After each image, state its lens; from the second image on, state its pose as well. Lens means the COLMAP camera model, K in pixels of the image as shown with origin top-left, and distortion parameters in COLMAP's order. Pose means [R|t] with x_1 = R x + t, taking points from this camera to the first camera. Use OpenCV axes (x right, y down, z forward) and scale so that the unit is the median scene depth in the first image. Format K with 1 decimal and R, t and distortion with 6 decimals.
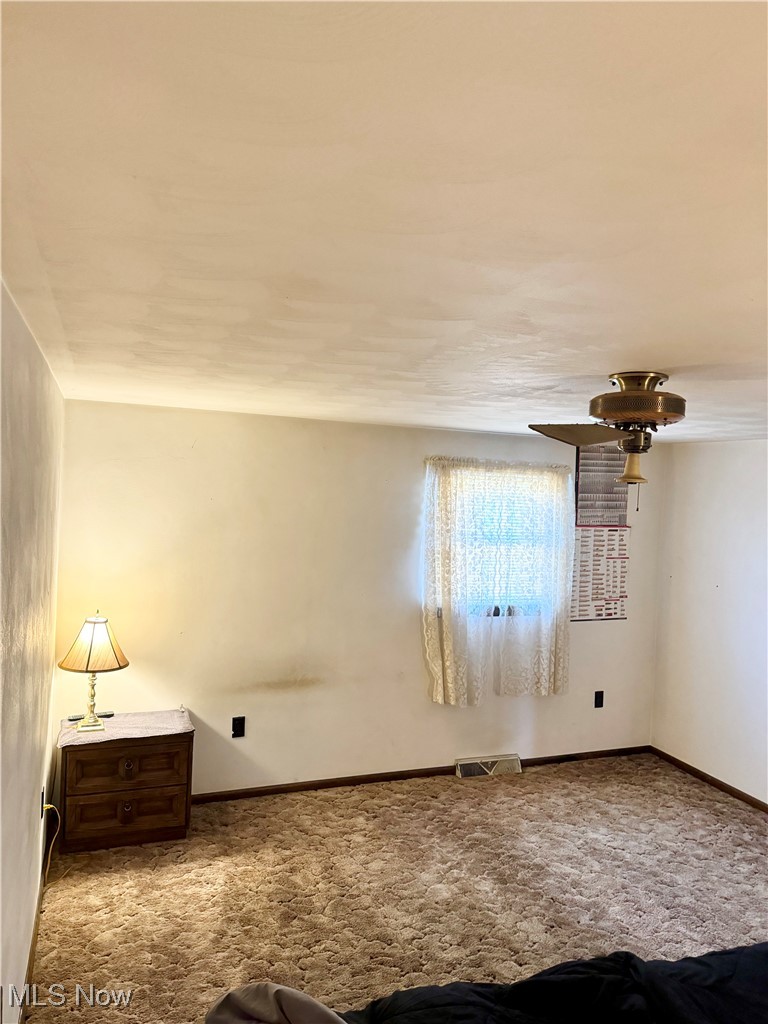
lens RADIAL K [[710.5, 0, 390.7], [0, 710.5, 512.8], [0, 0, 1]] dist [0.151916, -0.275680]
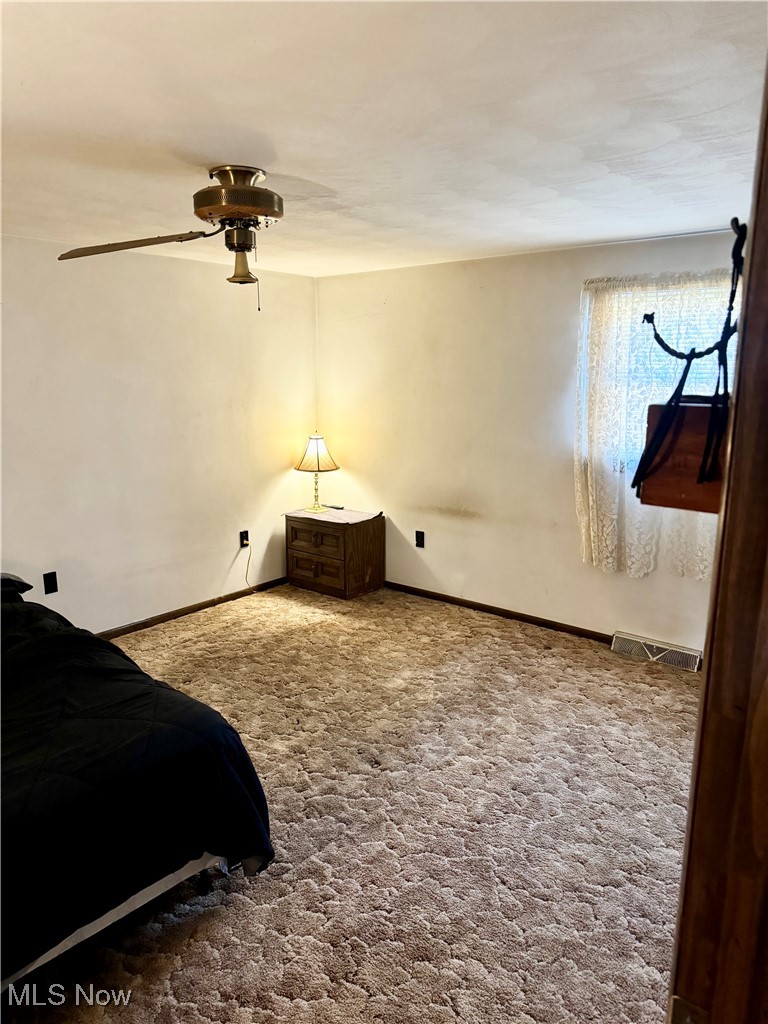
lens RADIAL K [[710.5, 0, 390.7], [0, 710.5, 512.8], [0, 0, 1]] dist [0.151916, -0.275680]
pose [[0.491805, 0.129865, -0.860966, 0.839994], [-0.002587, 0.989028, 0.147703, 0.080813], [0.870702, -0.070414, 0.486745, 0.400575]]
